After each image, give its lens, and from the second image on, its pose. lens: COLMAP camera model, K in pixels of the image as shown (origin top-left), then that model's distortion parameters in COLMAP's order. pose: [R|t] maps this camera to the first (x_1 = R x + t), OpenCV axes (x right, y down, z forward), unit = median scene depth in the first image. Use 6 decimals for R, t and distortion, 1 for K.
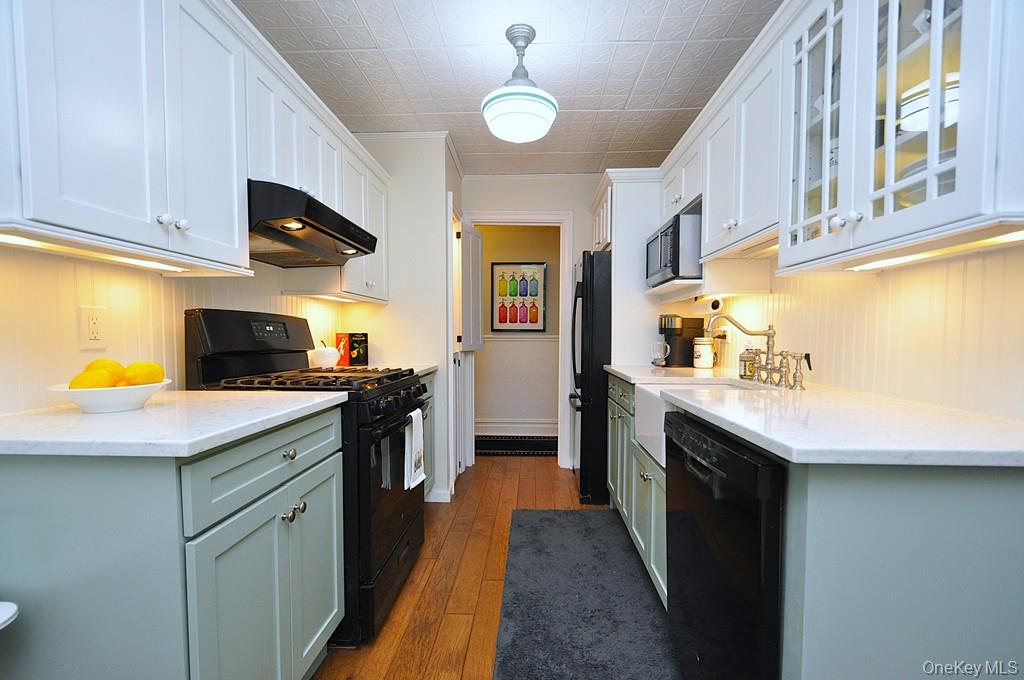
lens RADIAL K [[448.2, 0, 511.8], [0, 448.2, 353.8], [0, 0, 1]] dist [0.002240, -0.000554]
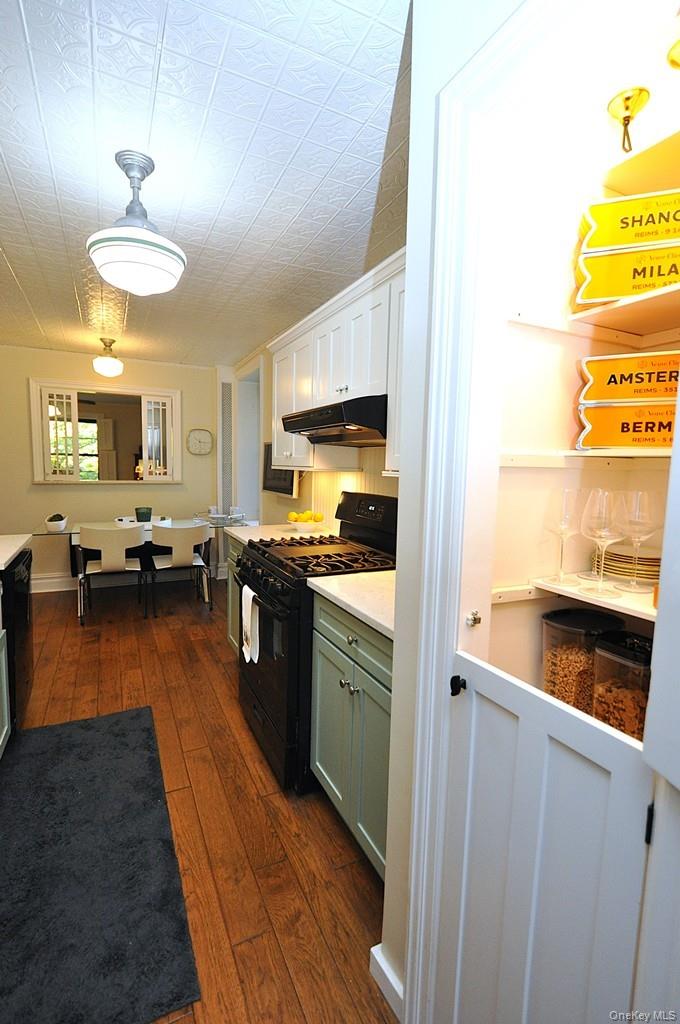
lens RADIAL K [[466.4, 0, 331.0], [0, 466.4, 511.1], [0, 0, 1]] dist [0.002457, -0.000514]
pose [[-0.881012, 0.028485, -0.472235, 0.090348], [-0.043116, 0.989197, 0.140106, -0.154303], [0.471124, 0.143796, -0.870267, 1.441803]]
